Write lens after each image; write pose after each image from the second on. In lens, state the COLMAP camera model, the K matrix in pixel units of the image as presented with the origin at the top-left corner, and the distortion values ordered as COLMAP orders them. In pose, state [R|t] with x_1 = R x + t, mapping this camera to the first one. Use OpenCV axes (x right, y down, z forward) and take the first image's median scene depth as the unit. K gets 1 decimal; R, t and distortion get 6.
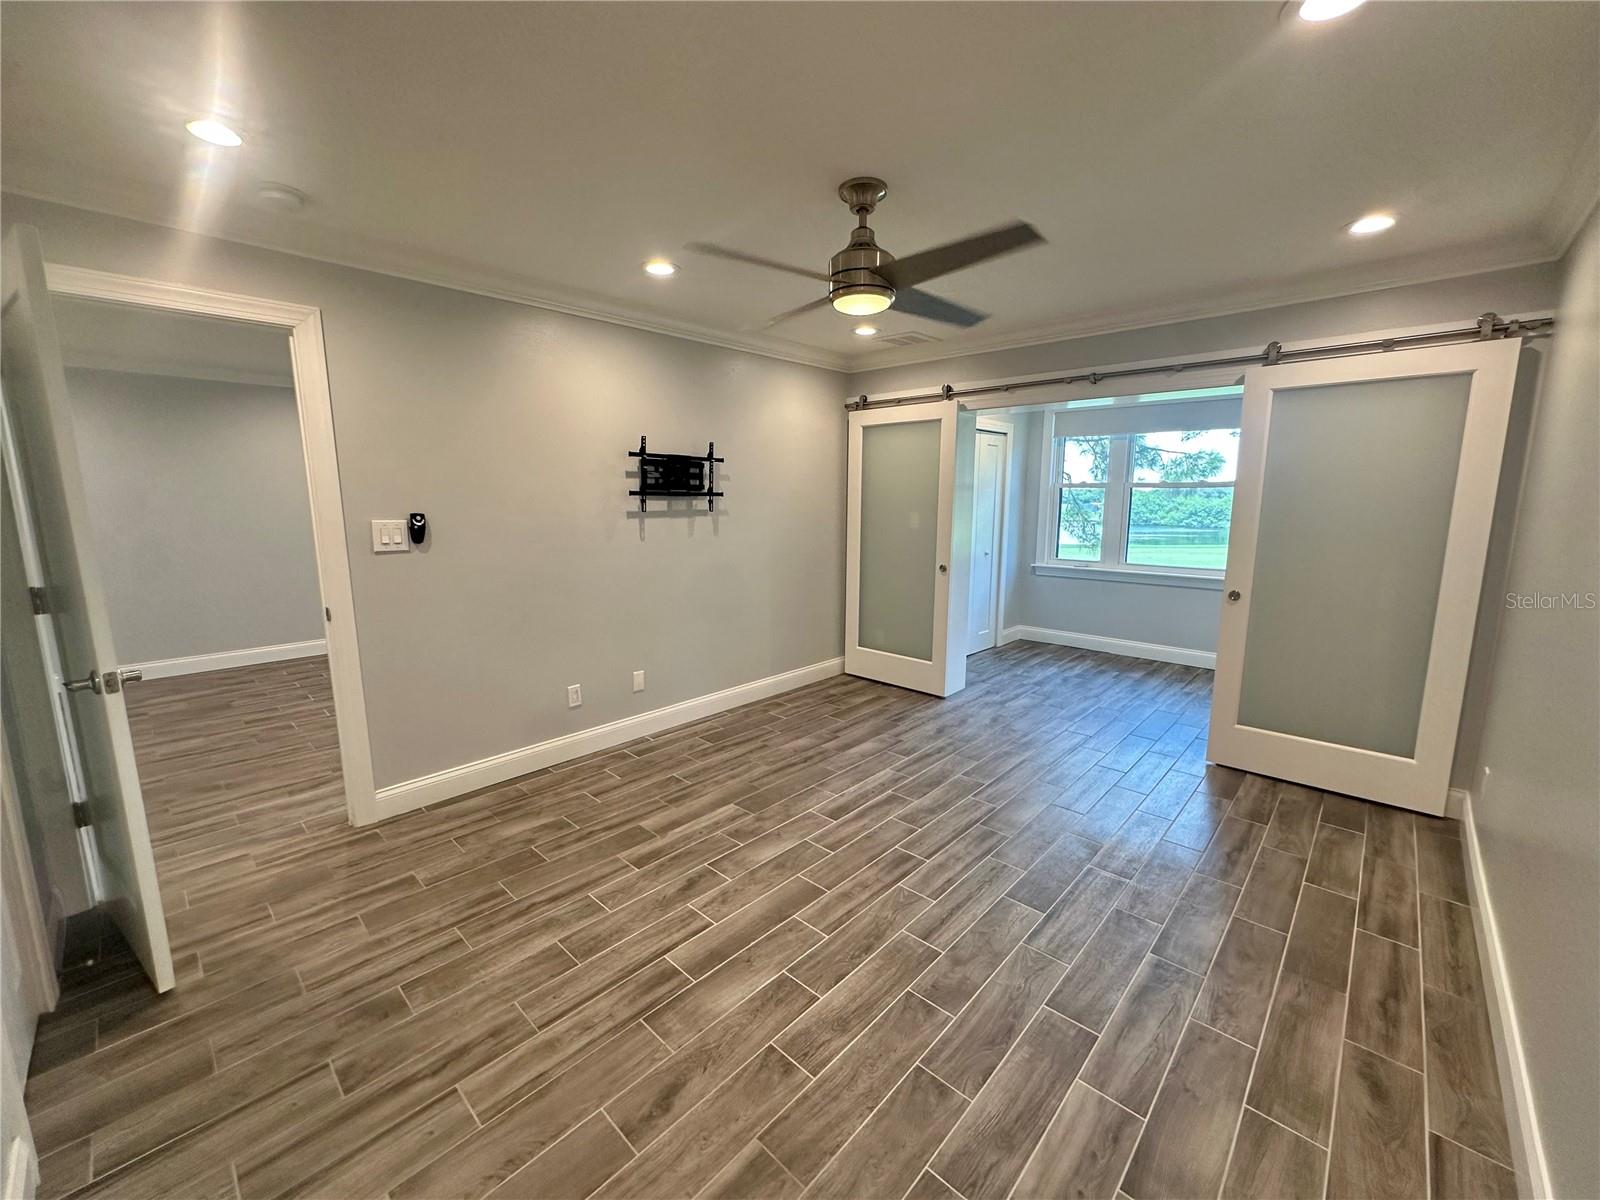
lens RADIAL K [[638.0, 0, 799.5], [0, 638.0, 599.8], [0, 0, 1]] dist [-0.003845, 0.001115]
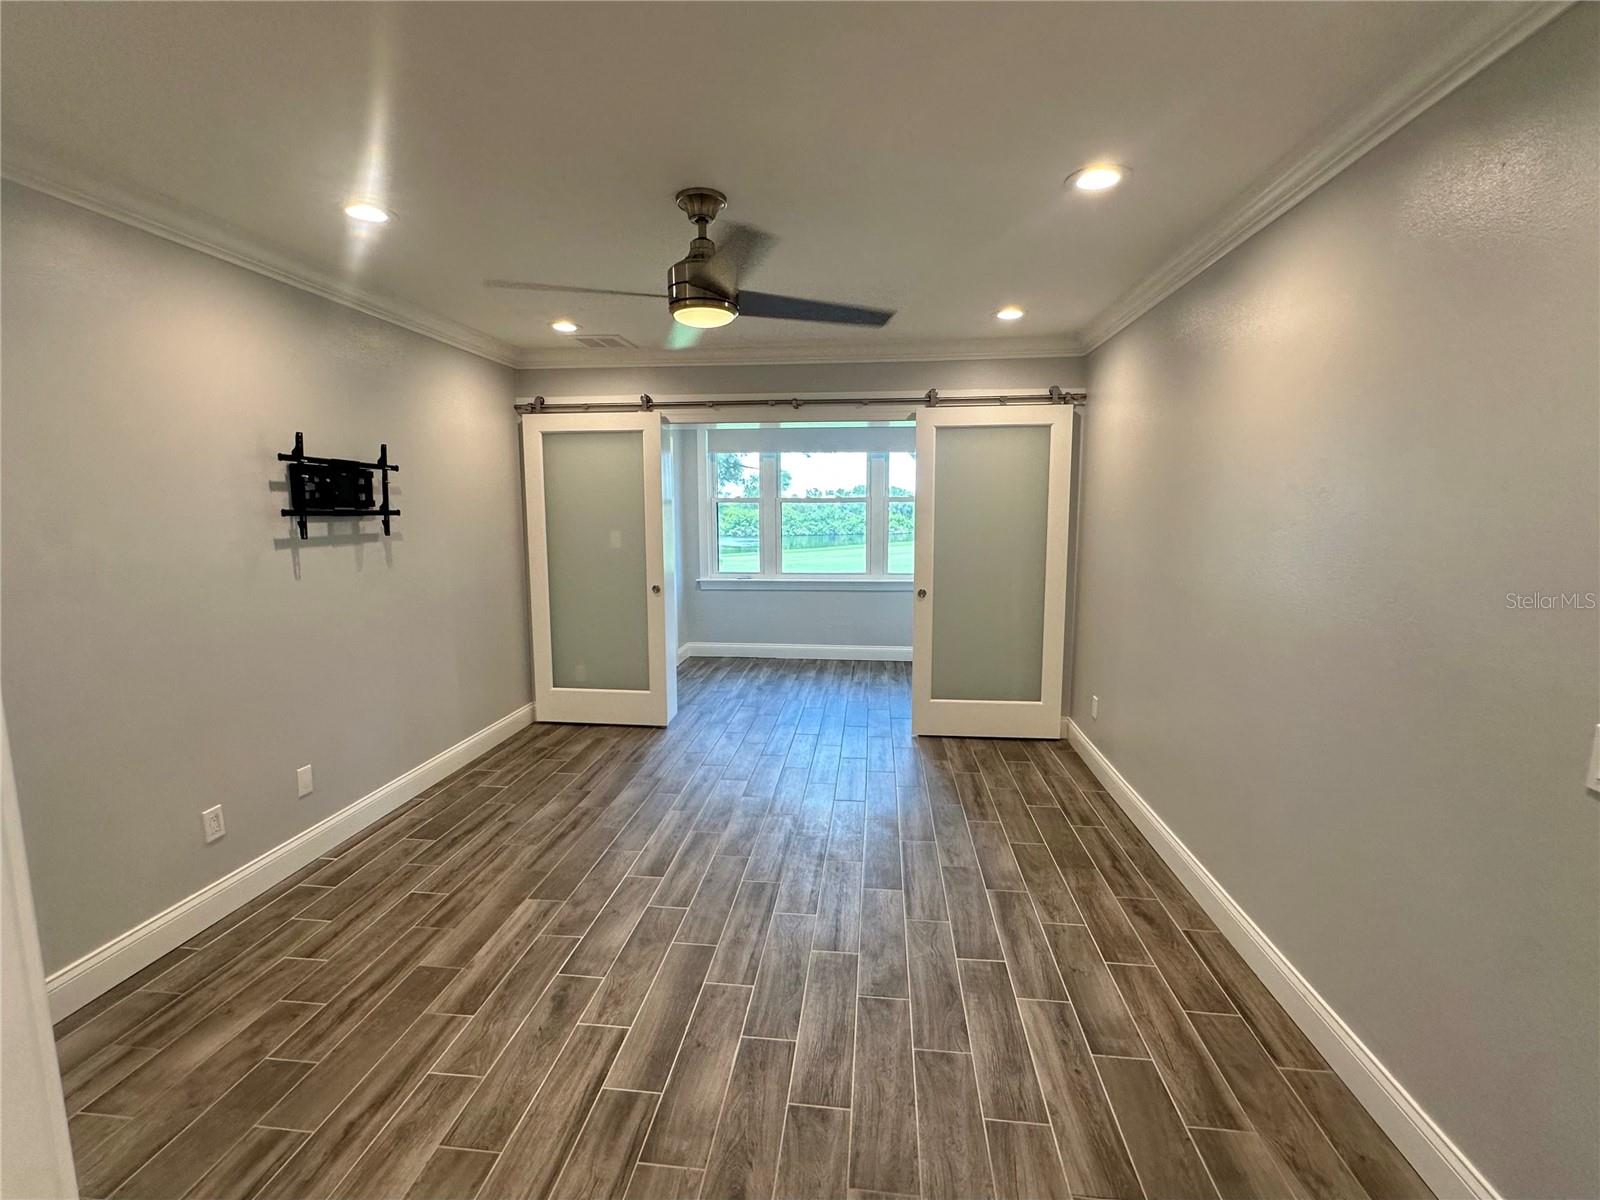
lens RADIAL K [[704.6, 0, 796.4], [0, 704.6, 599.5], [0, 0, 1]] dist [-0.003682, 0.000972]
pose [[0.801734, -0.080966, 0.592172, -0.330536], [0.099889, 0.994998, 0.000804, -0.021227], [-0.589275, 0.058507, 0.805811, 0.068388]]
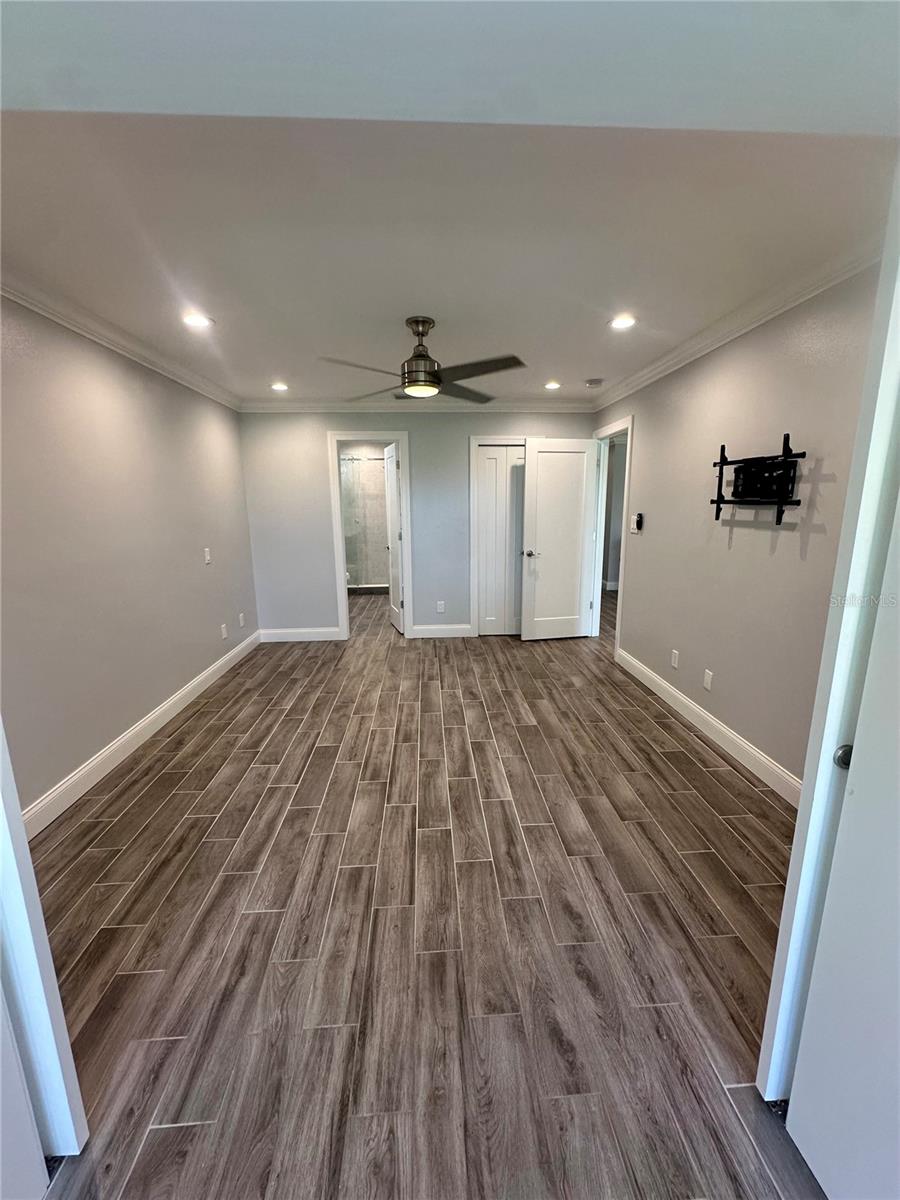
lens RADIAL K [[478.5, 0, 450.0], [0, 478.5, 600.0], [0, 0, 1]] dist [-0.003845, 0.001115]
pose [[-0.690650, 0.150026, -0.707456, 0.743949], [-0.108951, 0.945496, 0.306868, -0.248070], [0.714935, 0.289016, -0.636661, 1.473392]]
